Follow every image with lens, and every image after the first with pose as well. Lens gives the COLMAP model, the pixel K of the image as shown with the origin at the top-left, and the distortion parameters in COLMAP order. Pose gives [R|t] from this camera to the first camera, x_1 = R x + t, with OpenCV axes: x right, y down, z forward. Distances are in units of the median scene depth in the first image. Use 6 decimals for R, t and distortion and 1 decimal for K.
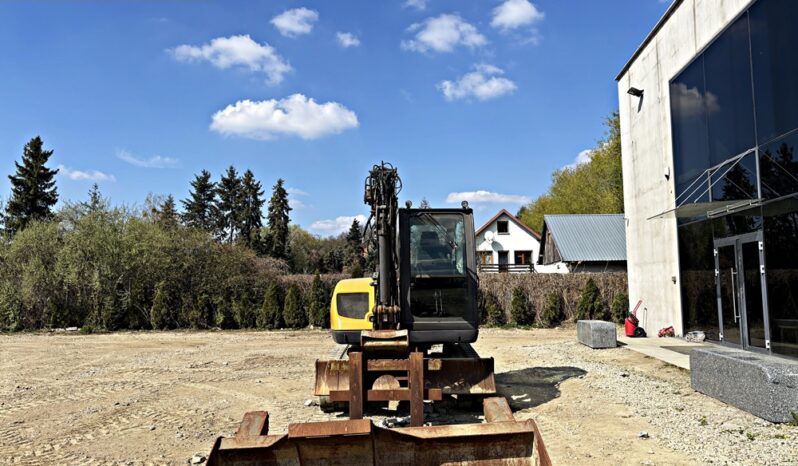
lens RADIAL K [[606.4, 0, 403.4], [0, 606.4, 229.2], [0, 0, 1]] dist [0.047617, -0.050575]
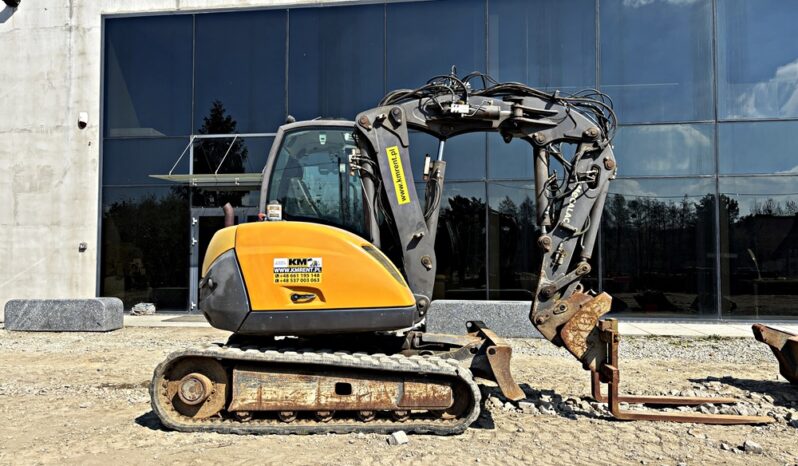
lens RADIAL K [[606.4, 0, 395.3], [0, 606.4, 236.2], [0, 0, 1]] dist [0.047617, -0.050575]
pose [[0.043520, 0.056749, 0.997439, -0.332443], [-0.099842, 0.993634, -0.052176, 0.059278], [-0.994051, -0.097316, 0.048909, 0.454016]]
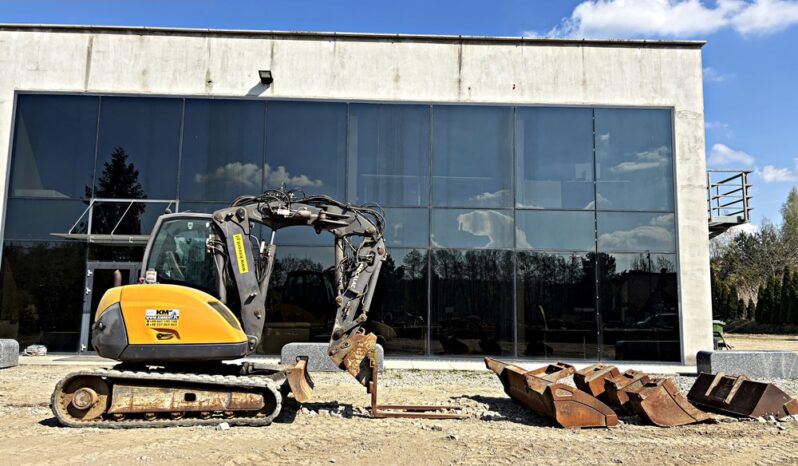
lens RADIAL K [[606.4, 0, 402.0], [0, 606.4, 236.4], [0, 0, 1]] dist [0.047617, -0.050575]
pose [[-0.114920, 0.133528, 0.984359, -0.494934], [-0.112386, 0.982815, -0.146439, 0.052737], [-0.986997, -0.127457, -0.097939, 0.396787]]
